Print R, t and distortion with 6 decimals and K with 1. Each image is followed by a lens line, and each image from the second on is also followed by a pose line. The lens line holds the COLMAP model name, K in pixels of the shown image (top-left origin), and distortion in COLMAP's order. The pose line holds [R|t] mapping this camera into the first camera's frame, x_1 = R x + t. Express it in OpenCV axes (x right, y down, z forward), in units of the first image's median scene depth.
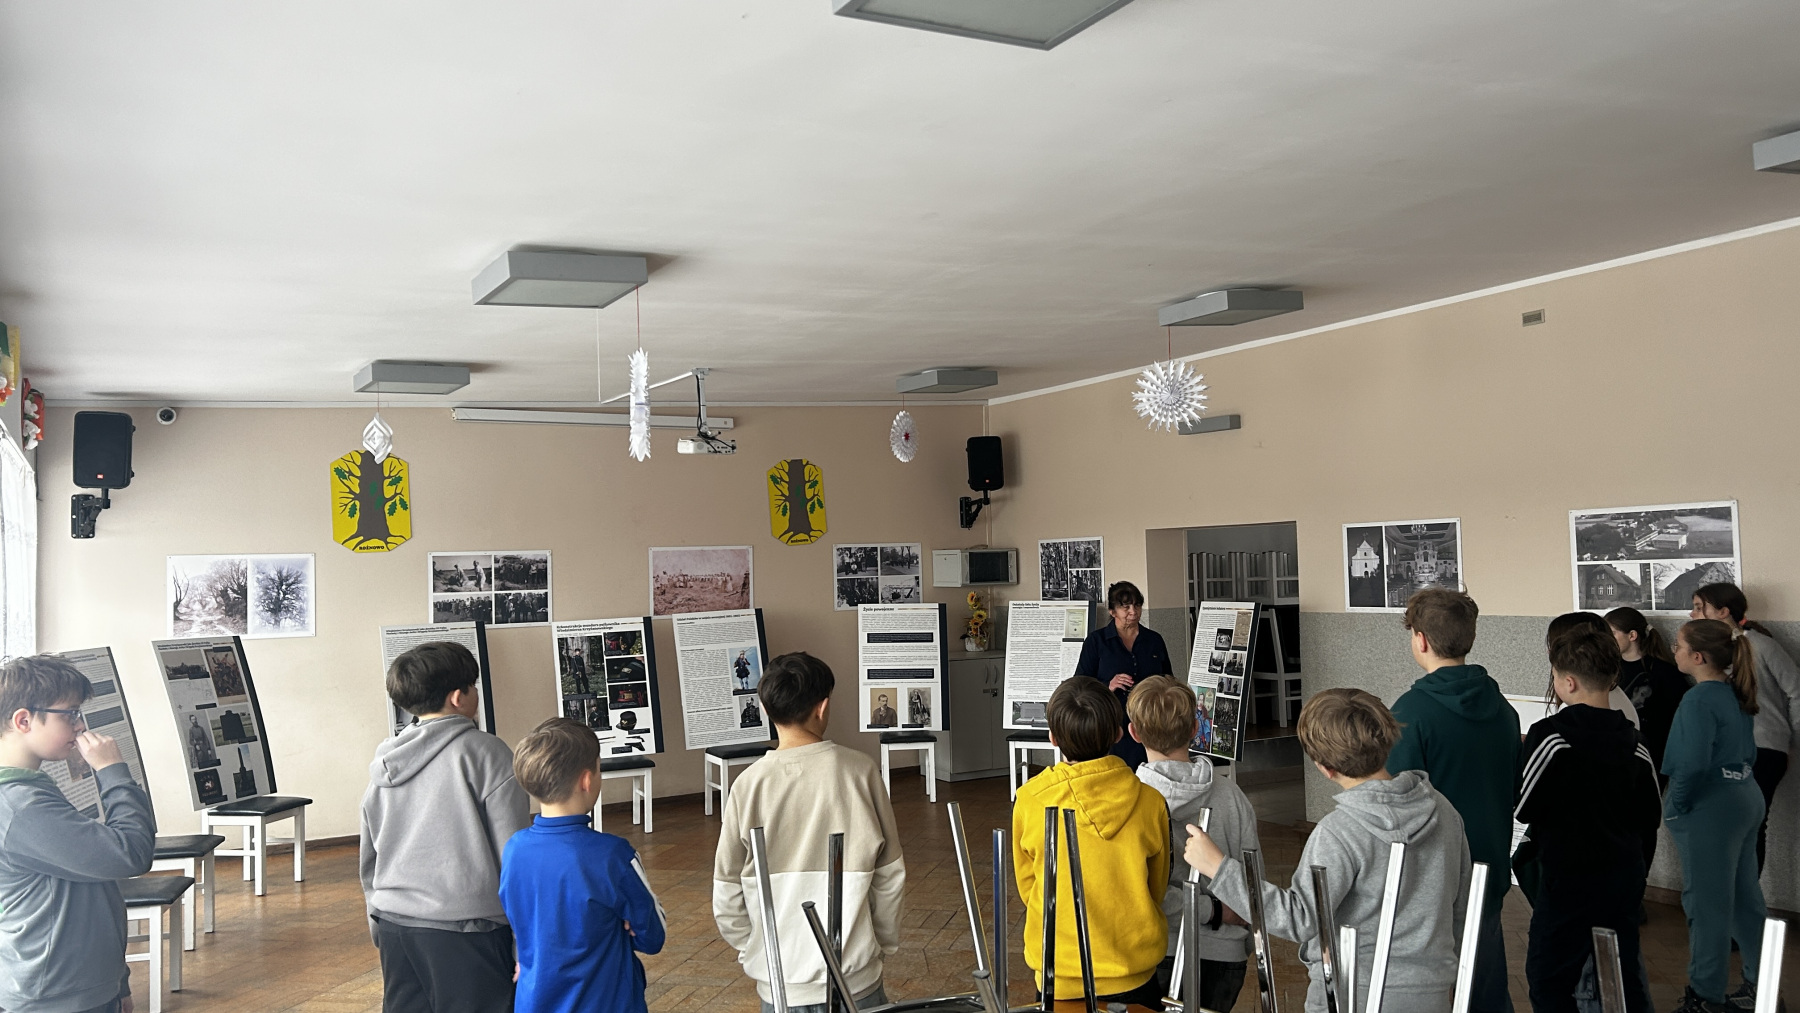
lens RADIAL K [[1344.5, 0, 947.8], [0, 1344.5, 525.6], [0, 0, 1]] dist [0.034305, -0.037478]
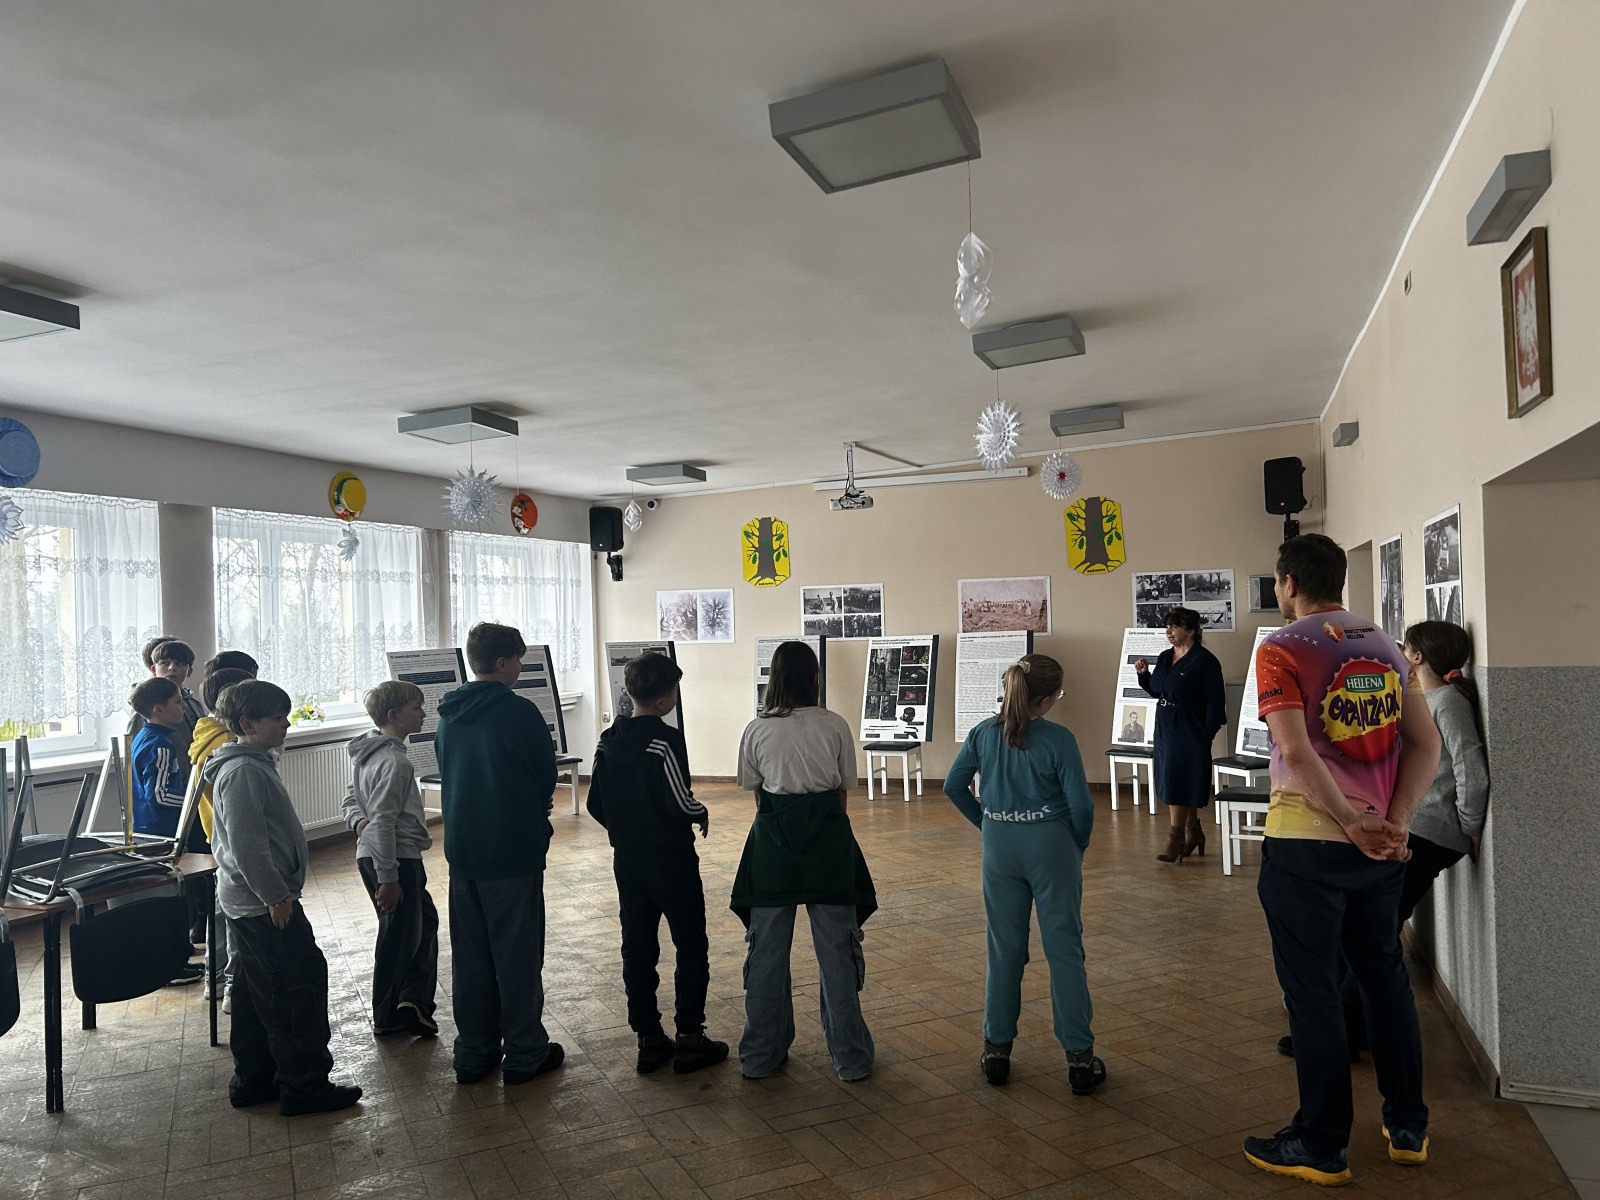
lens RADIAL K [[1197.2, 0, 802.9], [0, 1197.2, 613.6], [0, 0, 1]] dist [0.052307, -0.058702]
pose [[0.622532, 0.006869, -0.782564, 0.599870], [0.034712, 0.998735, 0.036380, 0.002643], [0.781824, -0.049812, 0.621506, 0.214460]]
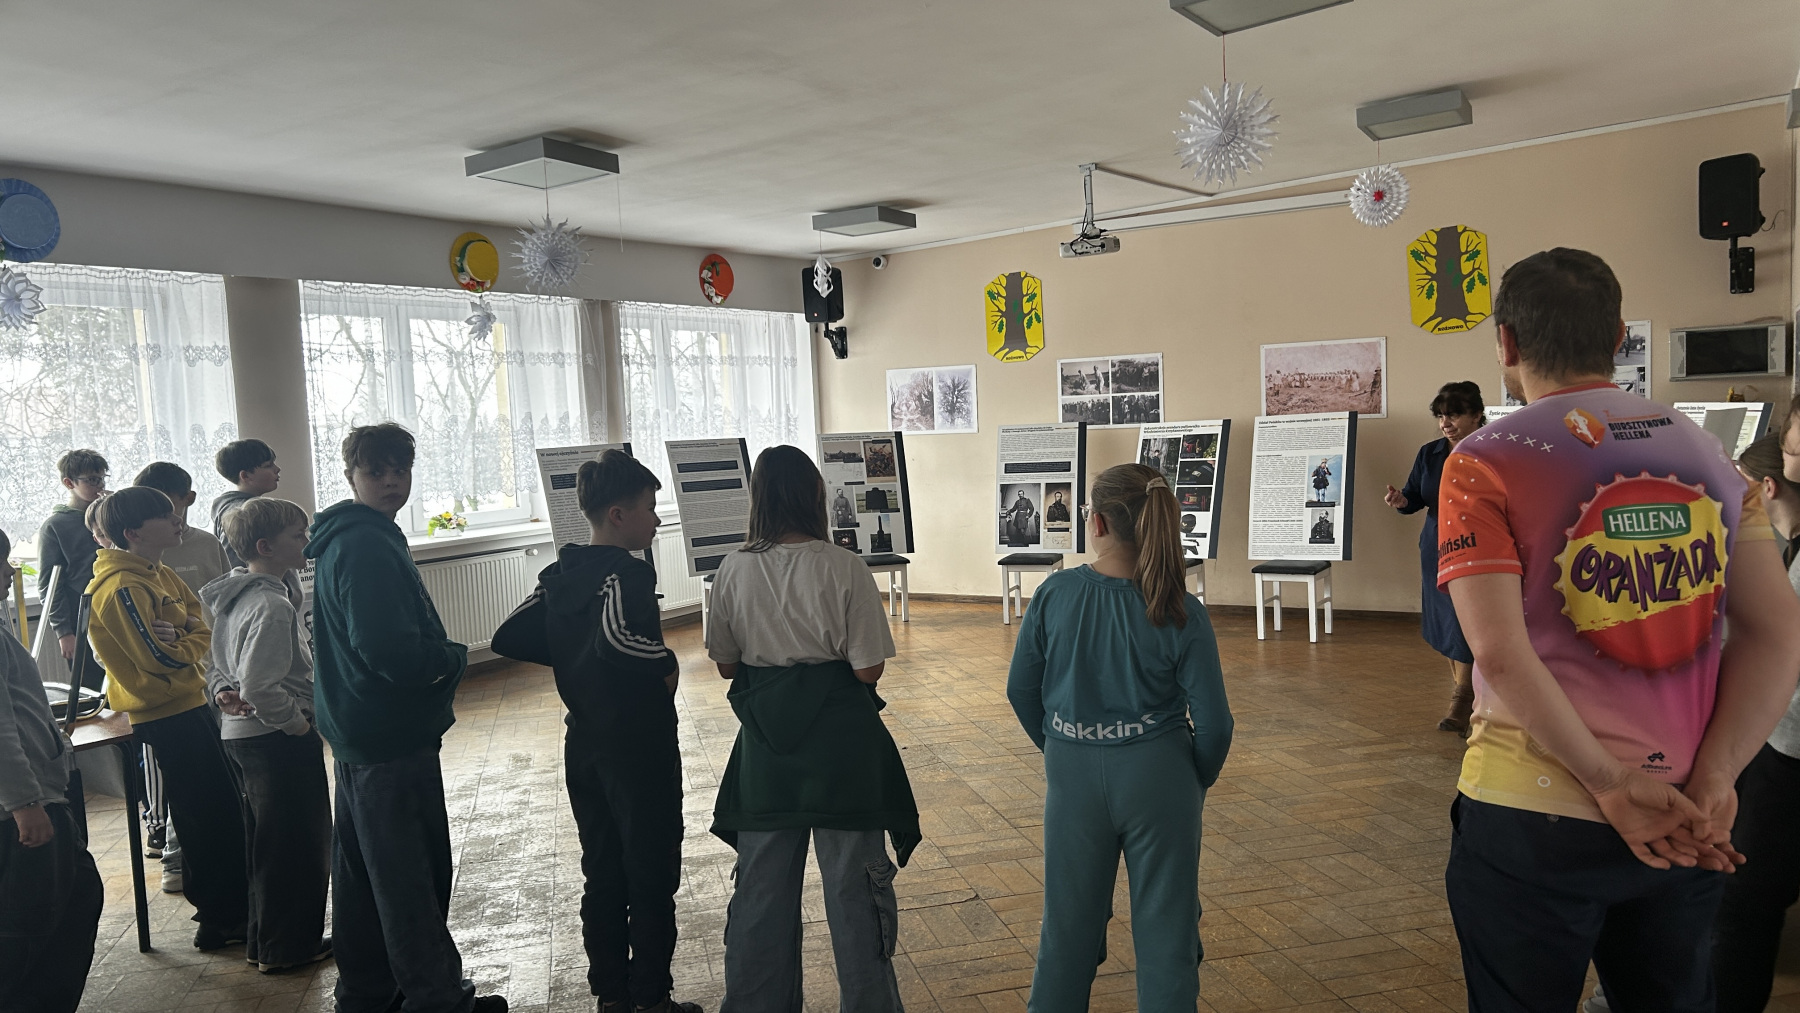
lens RADIAL K [[1344.5, 0, 894.7], [0, 1344.5, 514.1], [0, 0, 1]] dist [0.034305, -0.037478]
pose [[0.447111, 0.077138, -0.891146, 0.556822], [0.058661, 0.991601, 0.115265, 0.010133], [0.892553, -0.103811, 0.438831, 0.371916]]
